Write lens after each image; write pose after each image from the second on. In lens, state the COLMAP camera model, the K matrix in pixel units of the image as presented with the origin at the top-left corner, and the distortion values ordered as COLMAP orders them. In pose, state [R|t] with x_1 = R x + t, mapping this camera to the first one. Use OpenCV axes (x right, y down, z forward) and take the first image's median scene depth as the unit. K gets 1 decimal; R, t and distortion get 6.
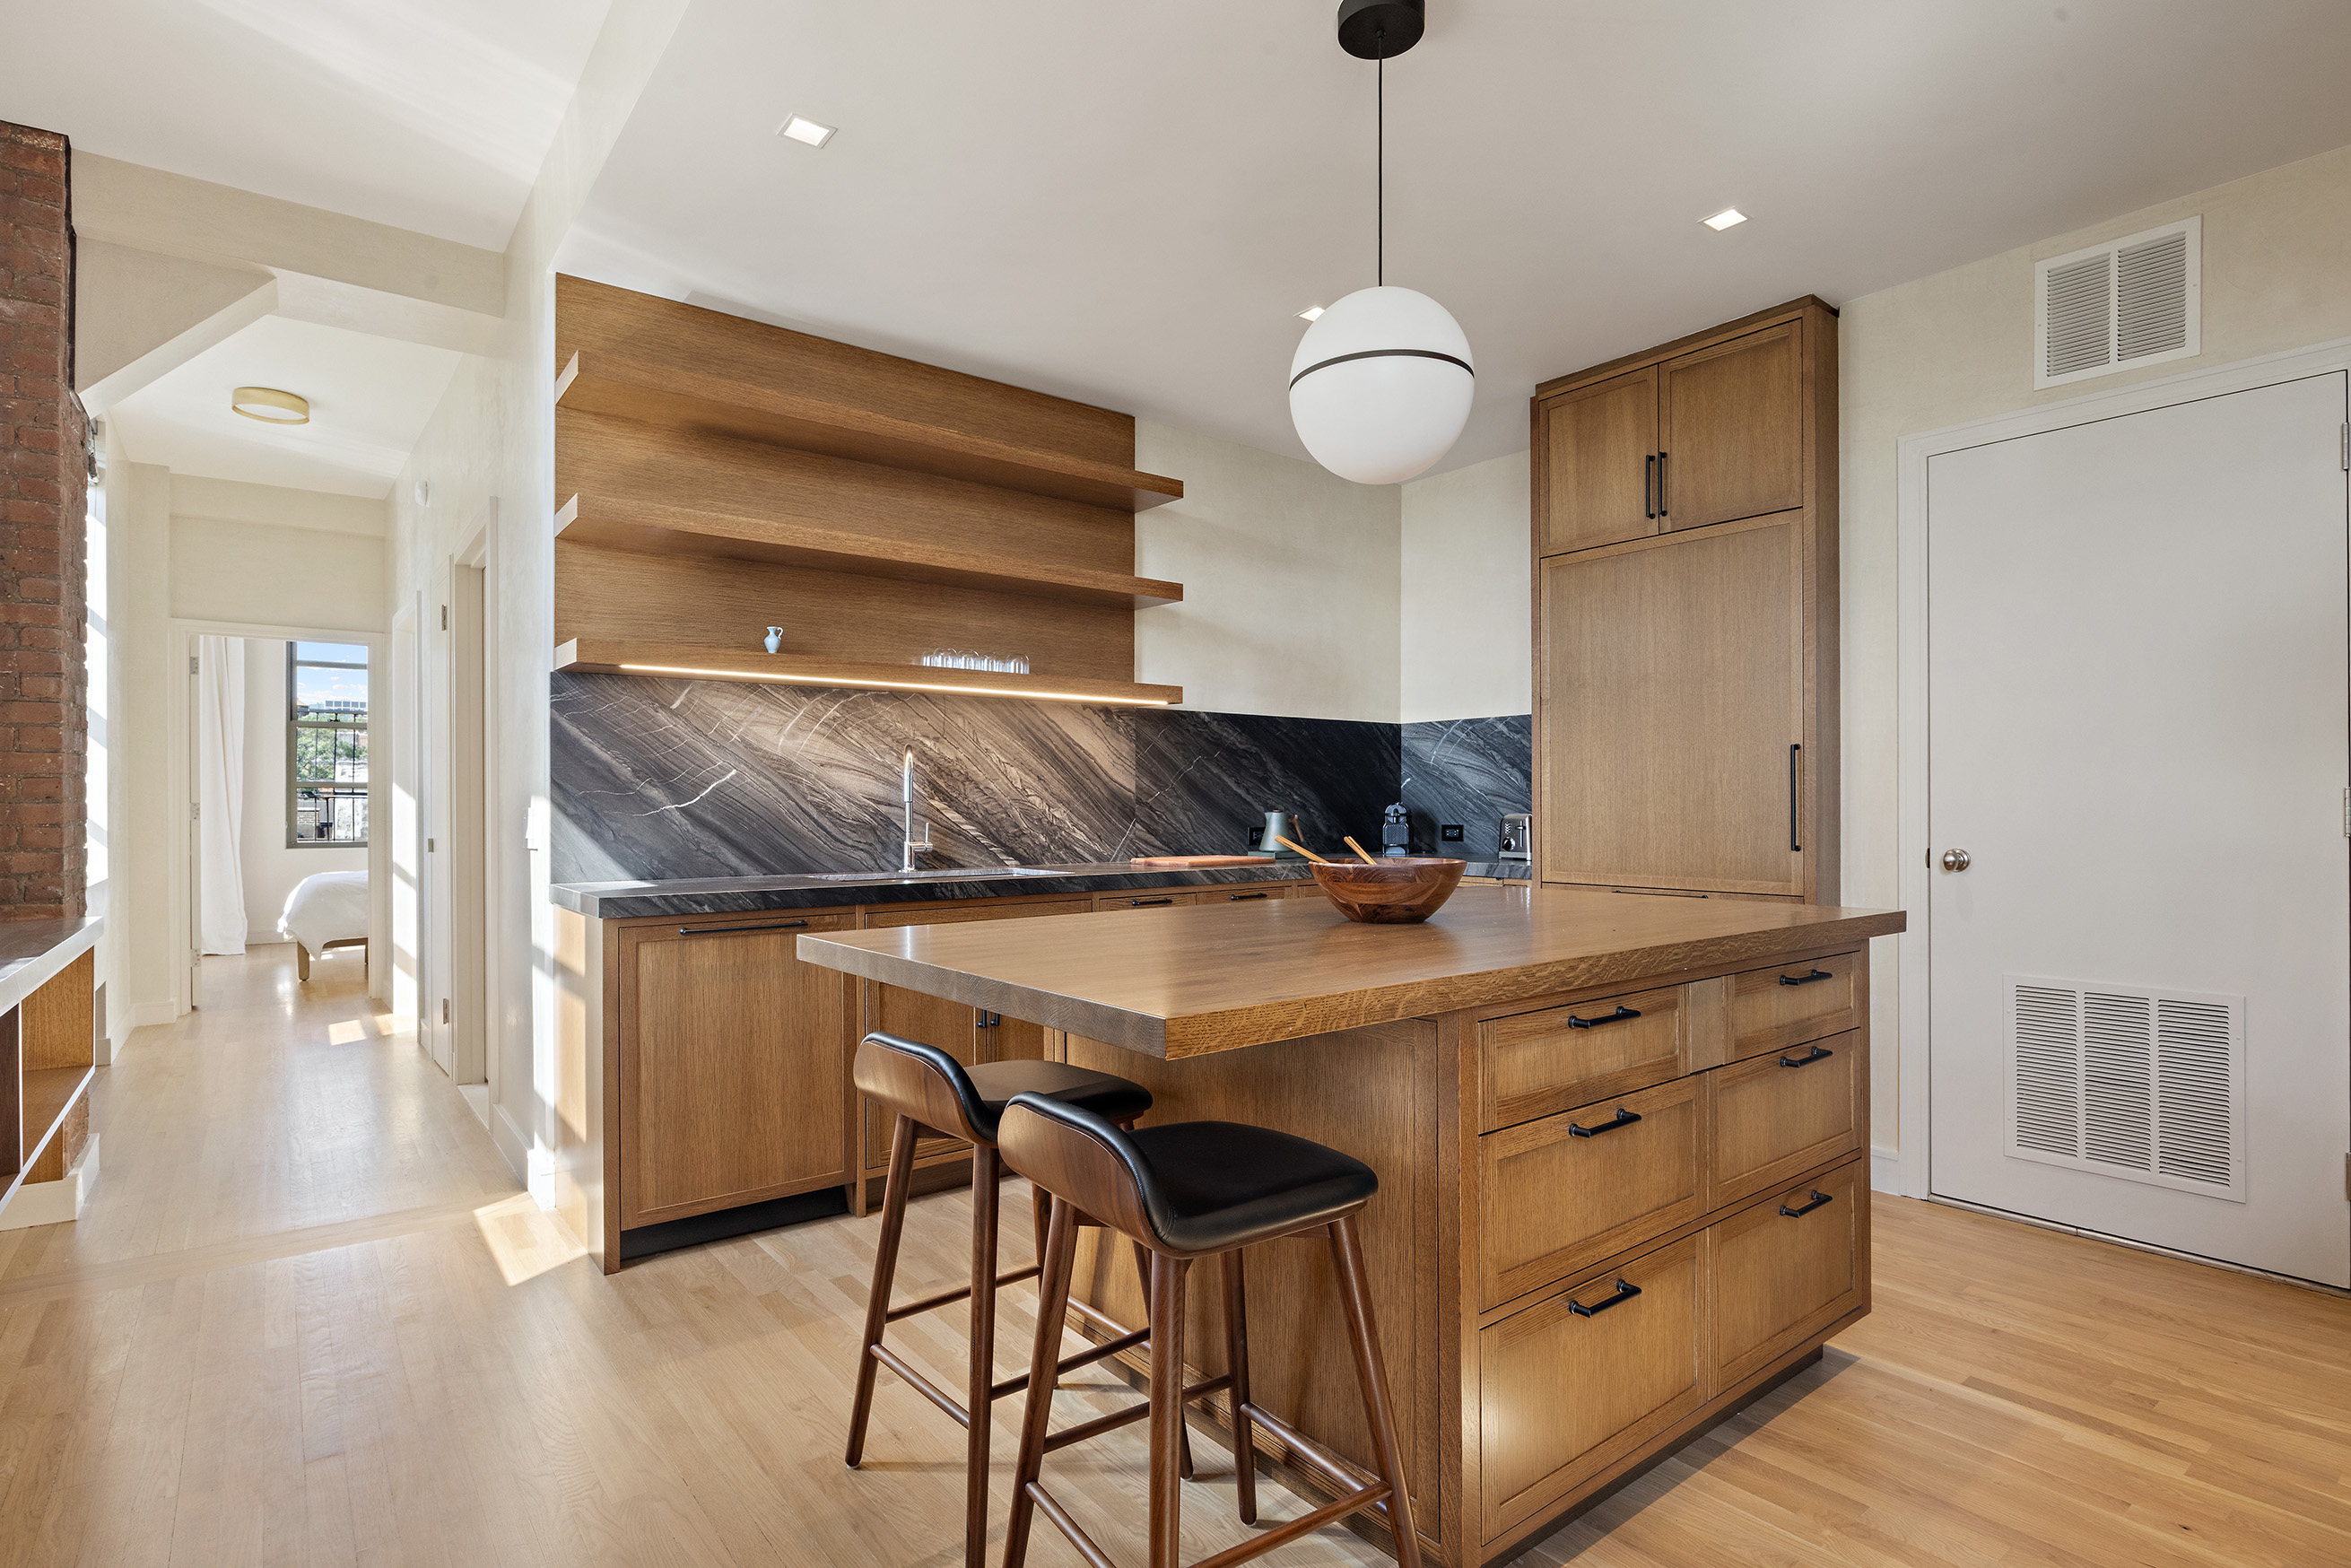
lens RADIAL K [[1164.1, 0, 1180.9], [0, 1164.1, 807.1], [0, 0, 1]] dist [-0.014260, -0.000131]
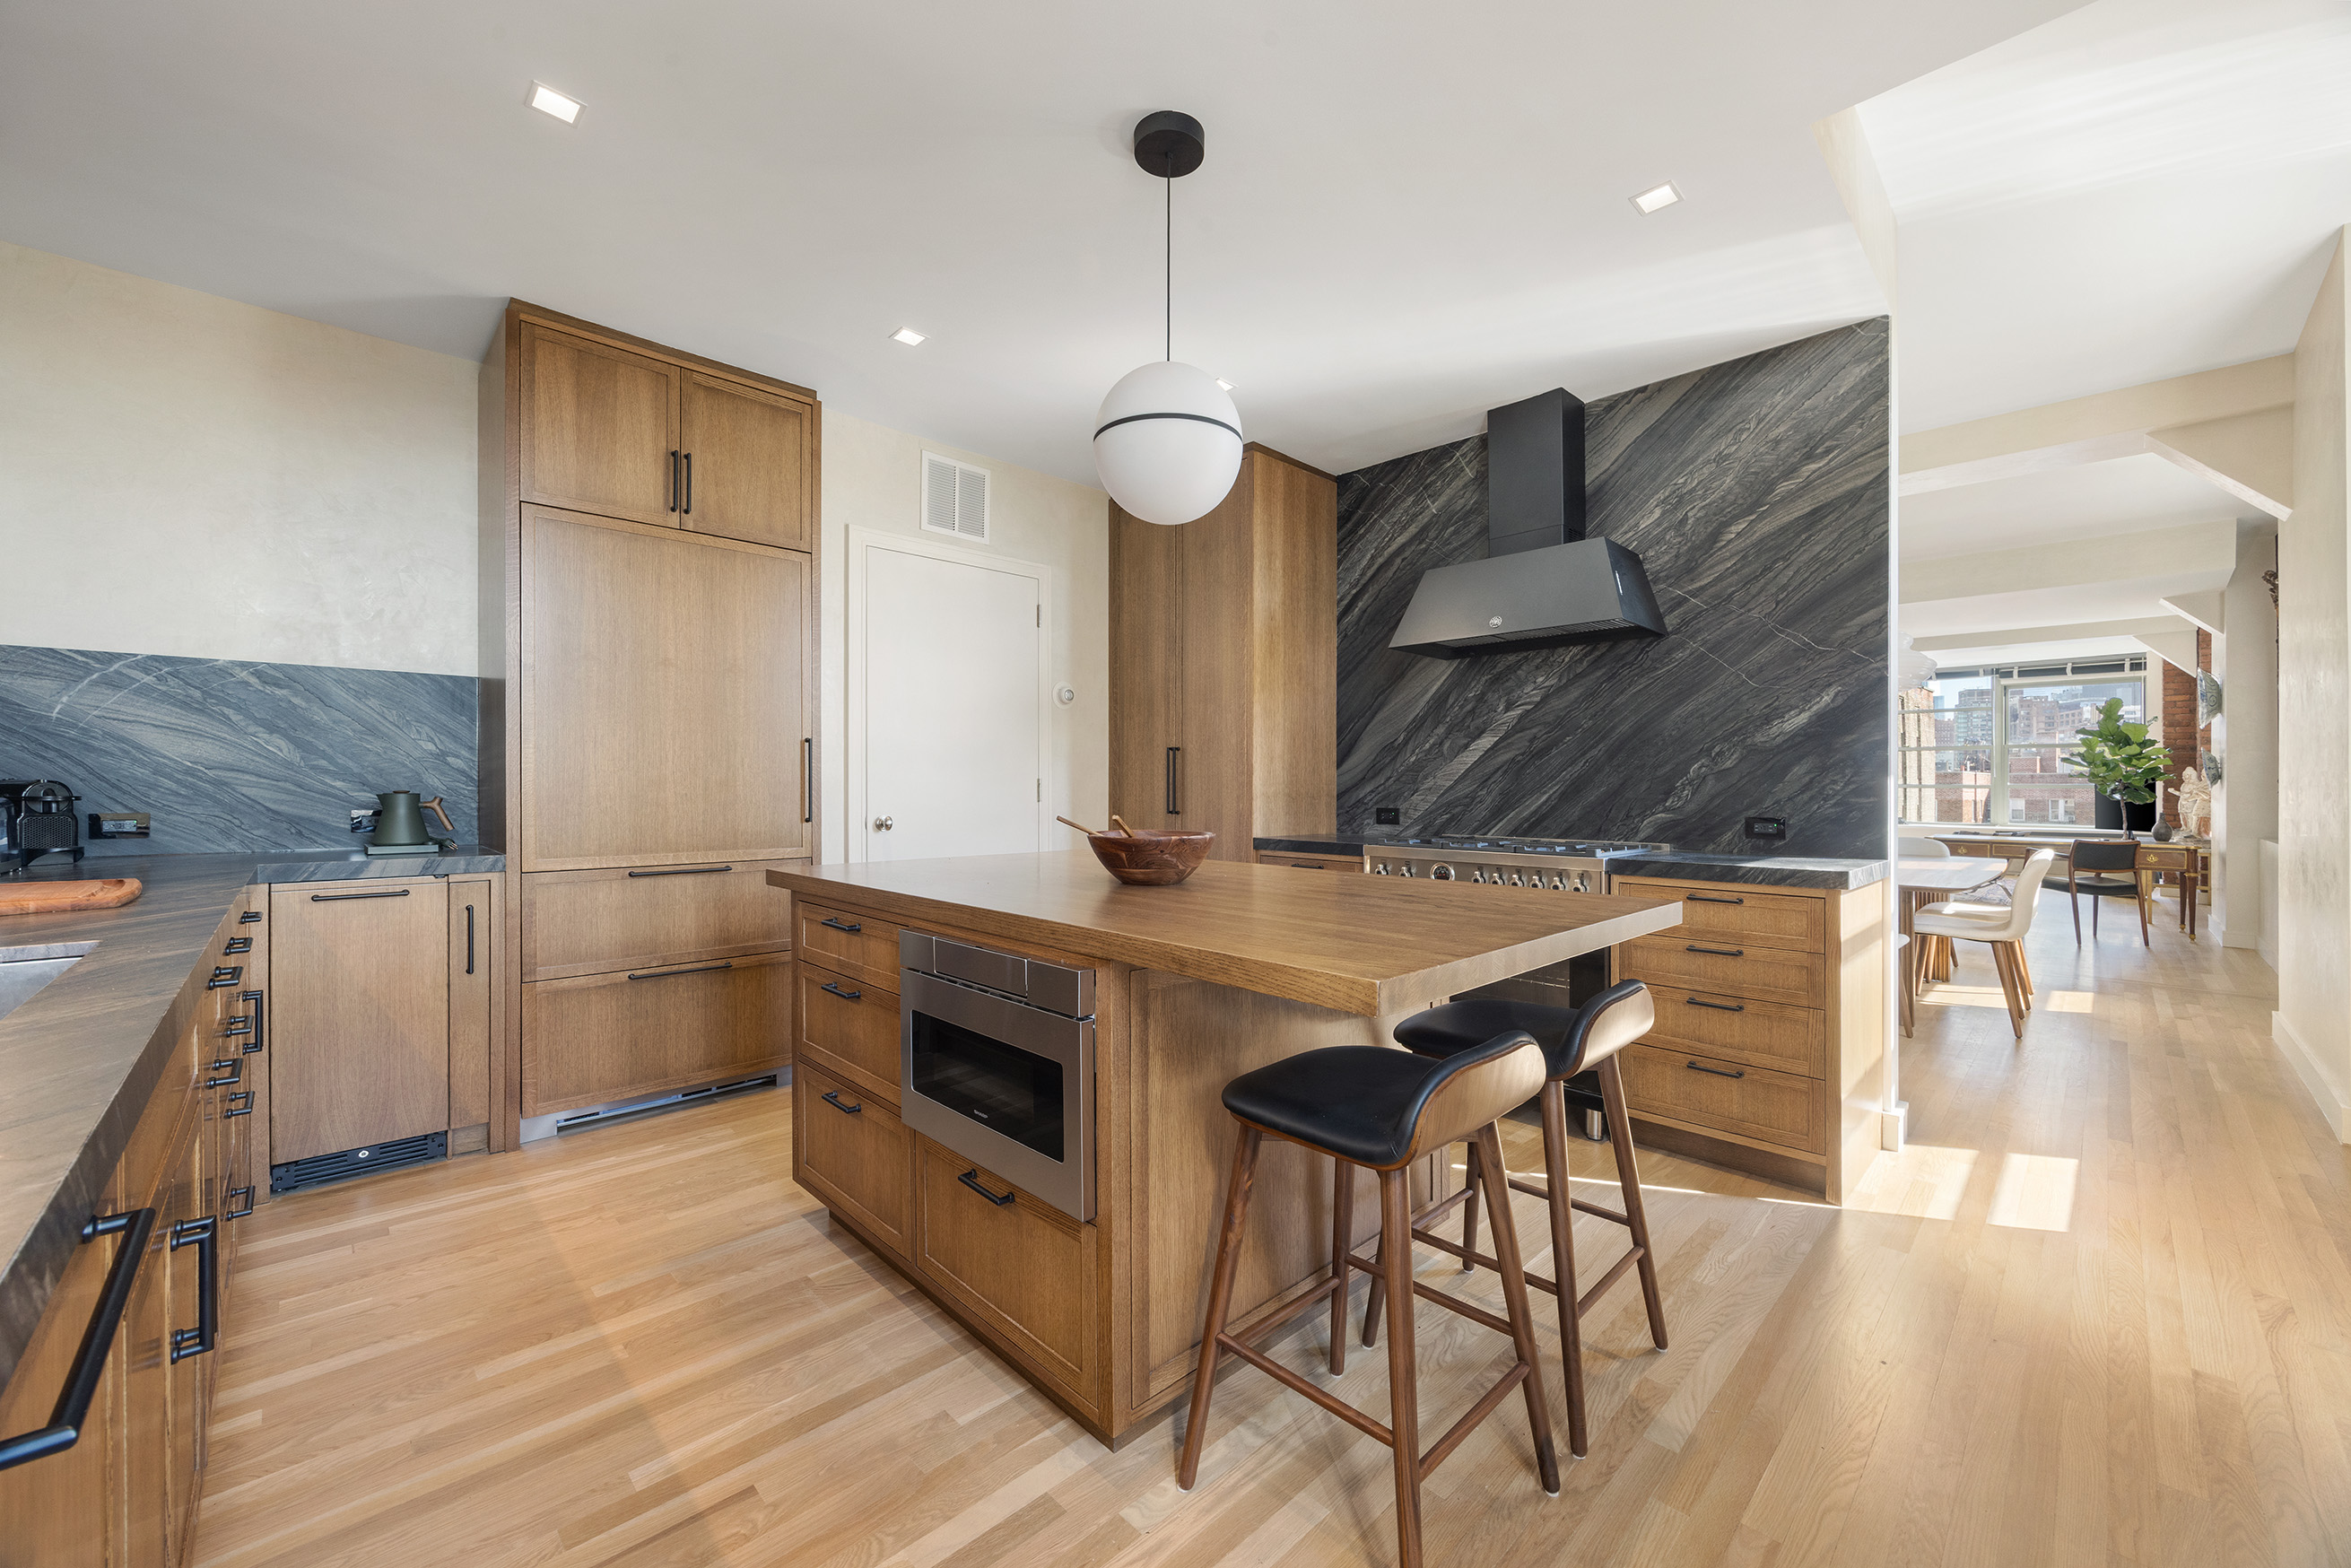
lens RADIAL K [[892.3, 0, 1175.5], [0, 892.3, 784.0], [0, 0, 1]] dist [-0.001436, -0.000131]
pose [[-0.103722, 0.004340, 0.994597, -0.468670], [-0.001526, 0.999989, -0.004523, 0.000138], [-0.994605, -0.001987, -0.103715, 0.673992]]
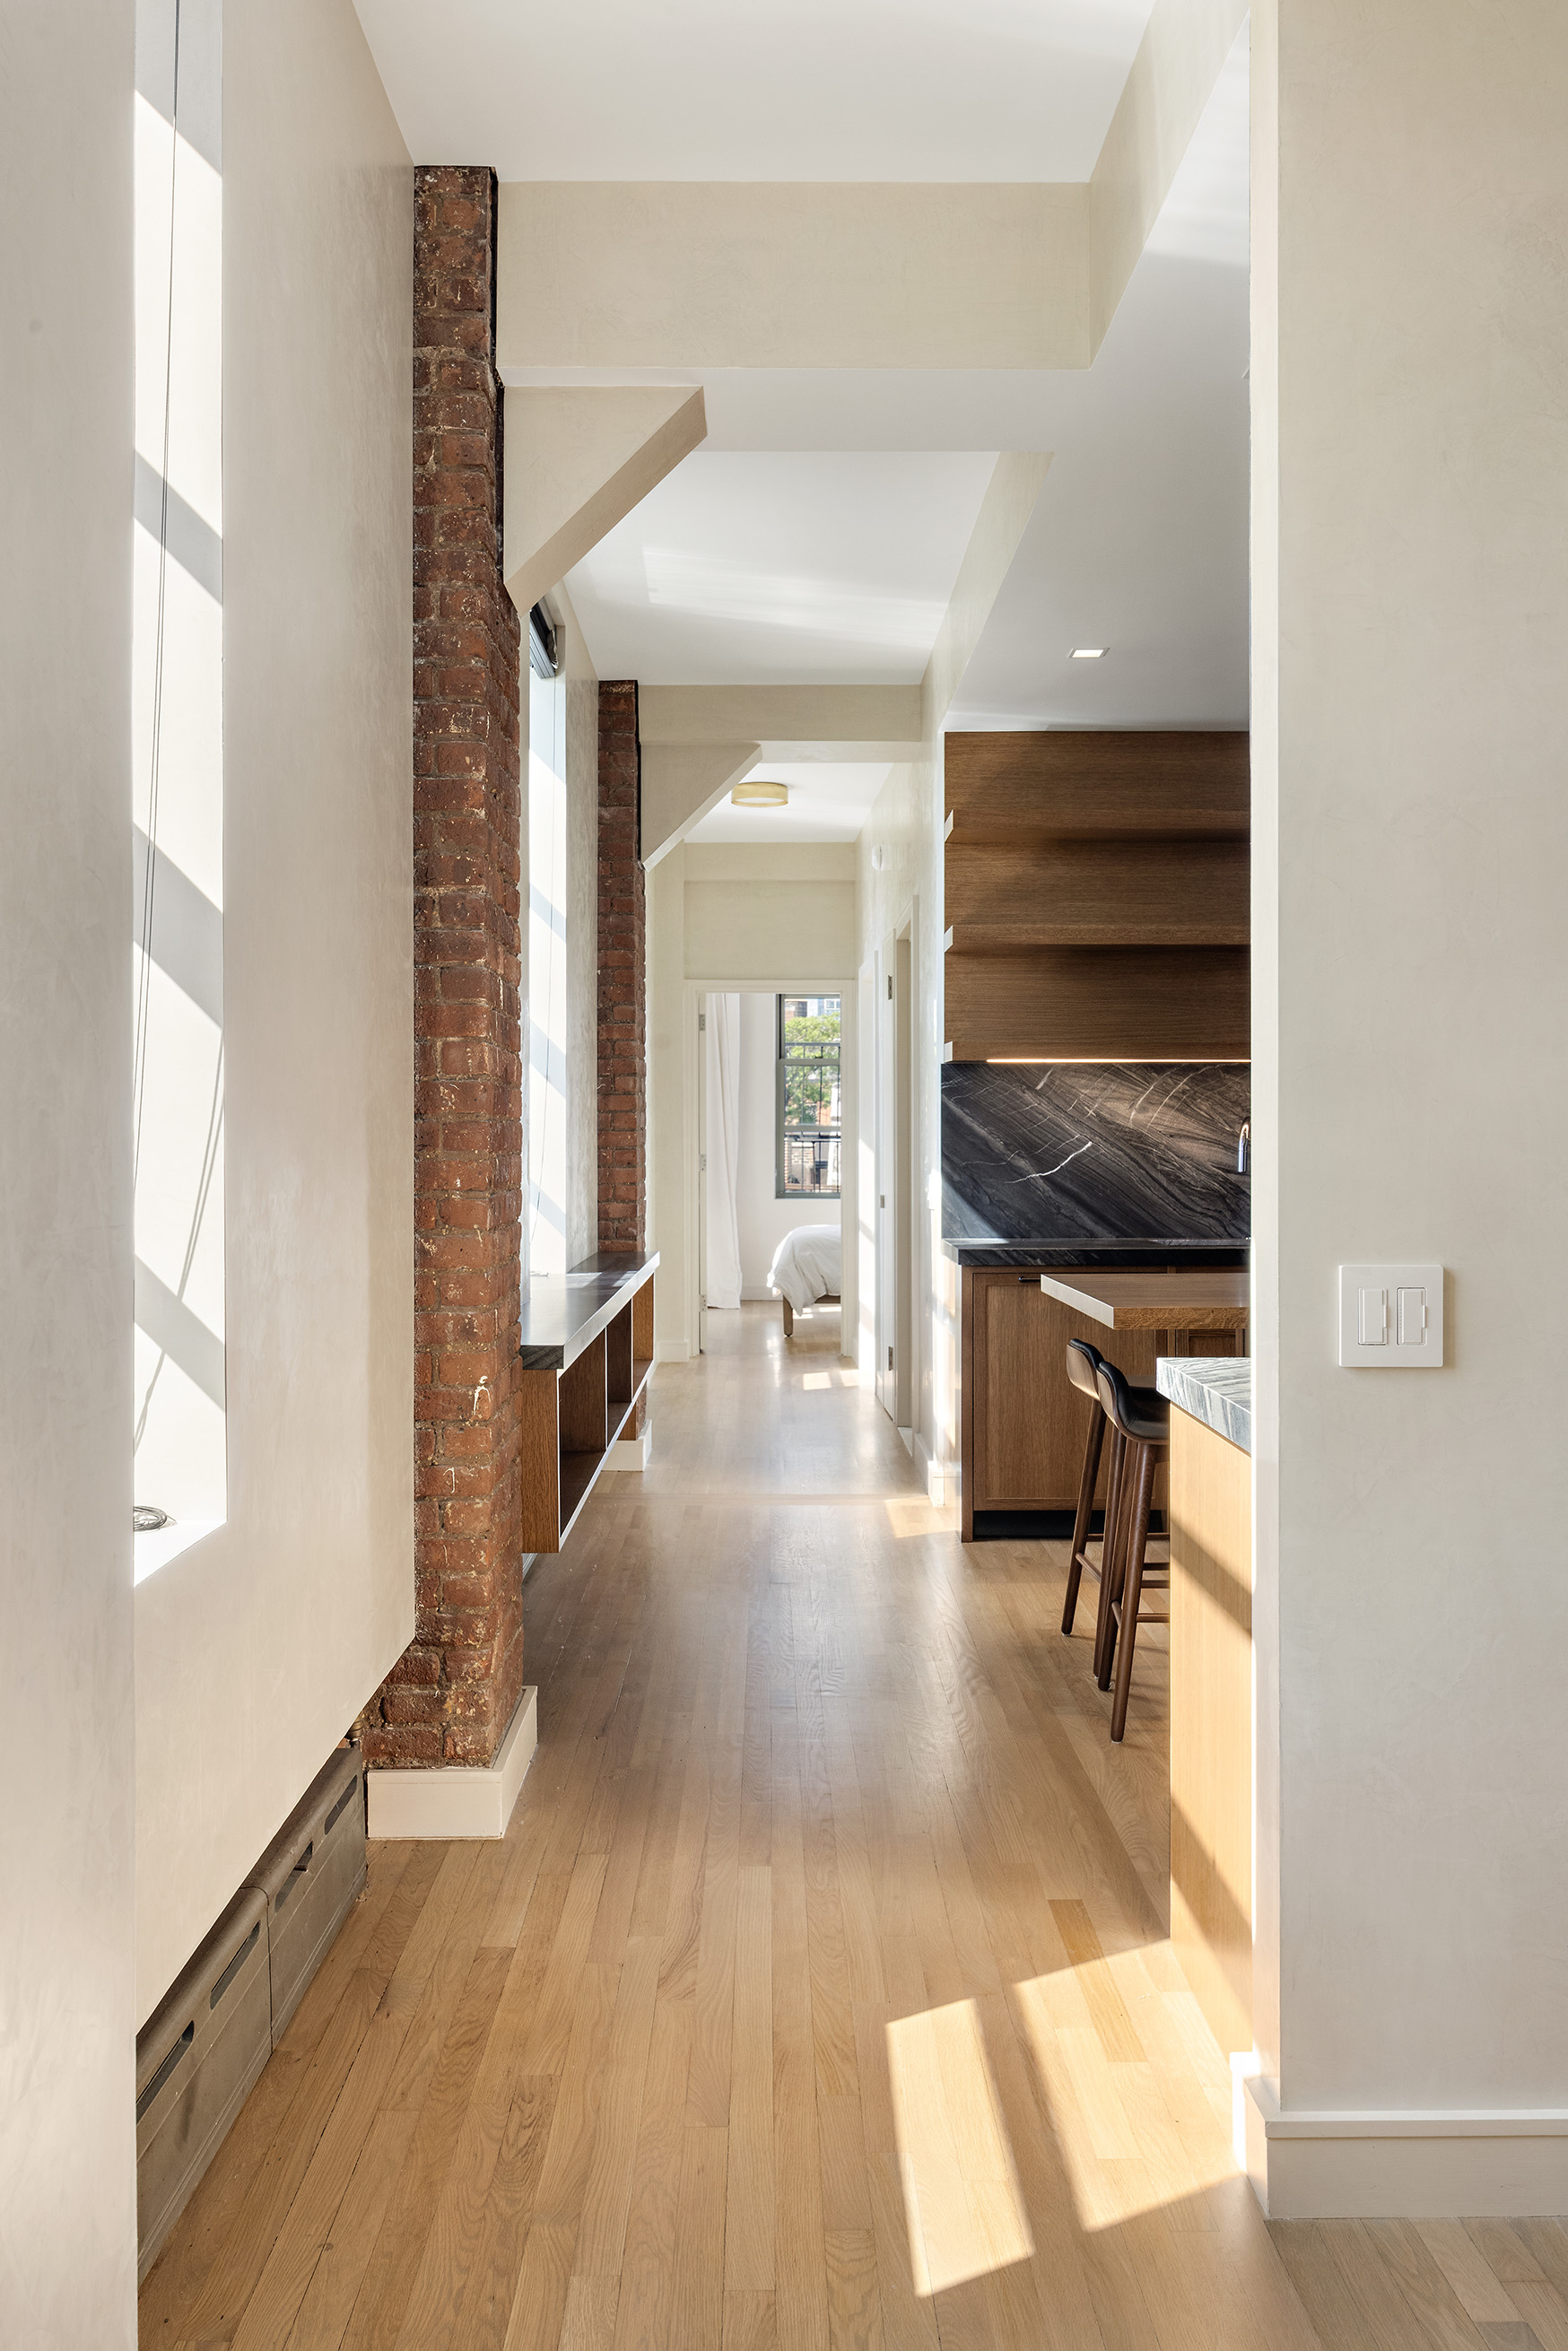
lens RADIAL K [[2020.7, 0, 784.0], [0, 2020.7, 1175.5], [0, 0, 1]] dist [-0.002131, -0.000207]
pose [[0.790674, 0.013614, -0.612085, 0.560378], [-0.001866, 0.999802, 0.019826, -0.037398], [0.612234, -0.014534, 0.790543, -0.697851]]
